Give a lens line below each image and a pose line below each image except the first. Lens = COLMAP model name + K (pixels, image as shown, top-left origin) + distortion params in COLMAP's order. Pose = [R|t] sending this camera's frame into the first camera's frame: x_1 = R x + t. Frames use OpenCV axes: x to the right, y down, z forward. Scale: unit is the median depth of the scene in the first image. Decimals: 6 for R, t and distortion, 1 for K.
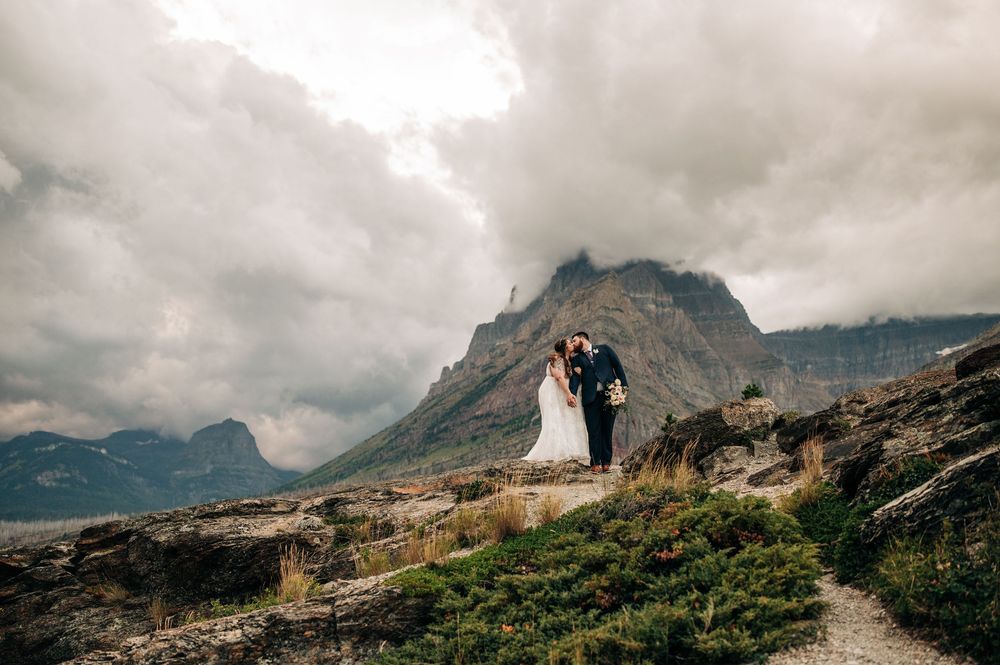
lens RADIAL K [[991.1, 0, 500.0], [0, 991.1, 332.5], [0, 0, 1]] dist [-0.045140, -0.000265]
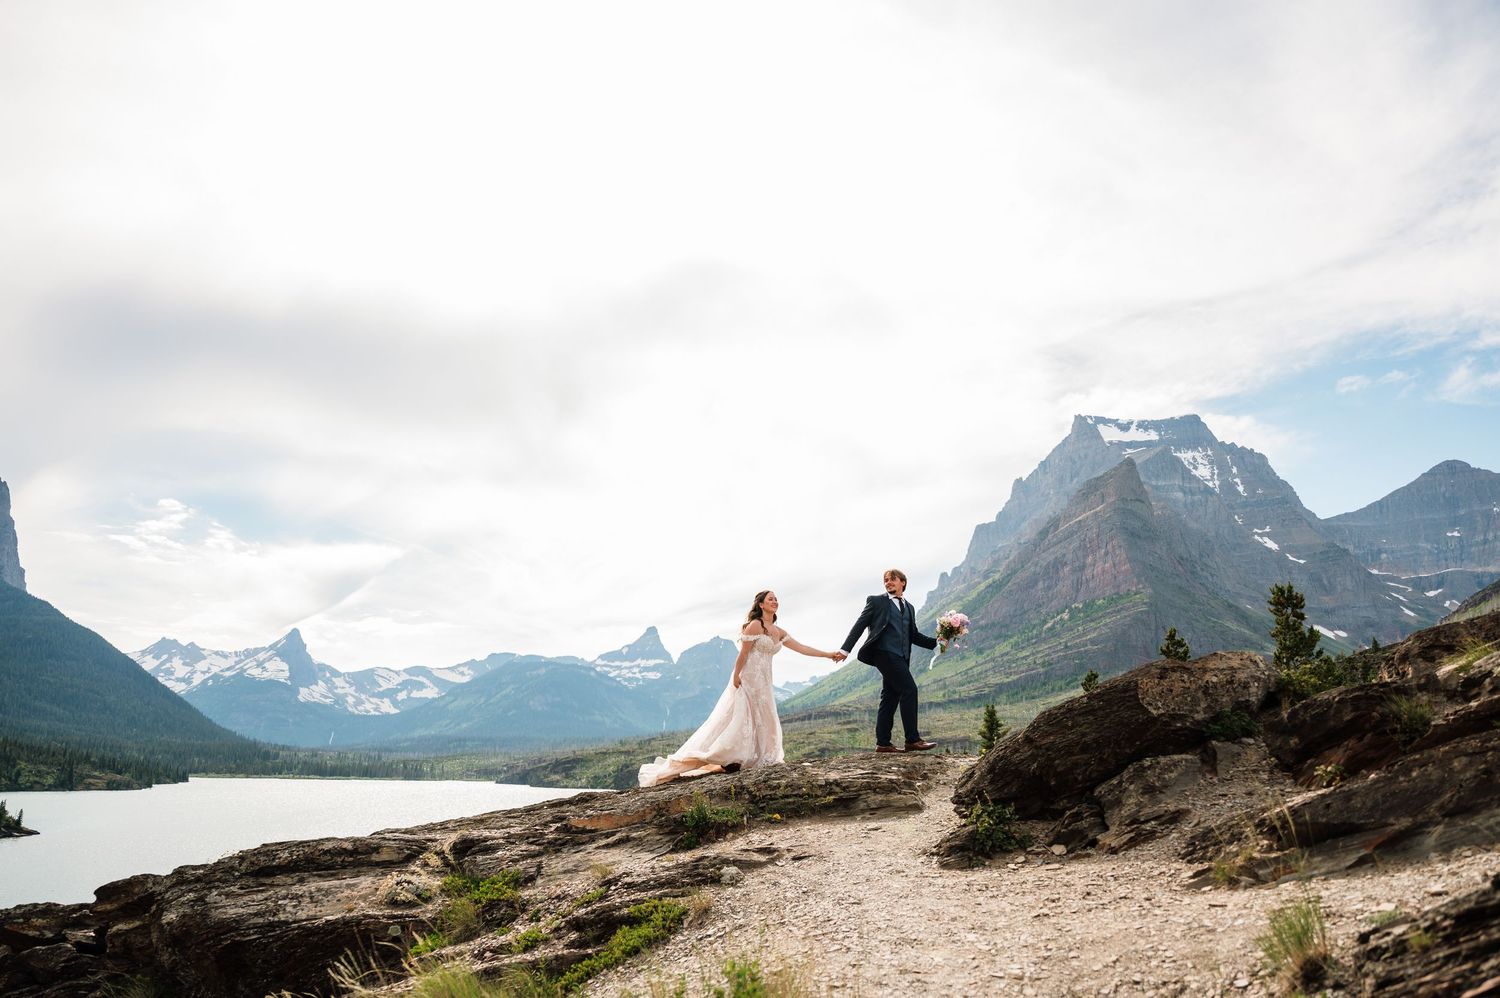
lens RADIAL K [[1067.3, 0, 754.1], [0, 1067.3, 499.2], [0, 0, 1]] dist [-0.006859, 0.007013]
pose [[0.972883, -0.054824, -0.224707, 0.153689], [0.046511, 0.998029, -0.042124, -0.001976], [0.226573, 0.030530, 0.973516, 0.404368]]
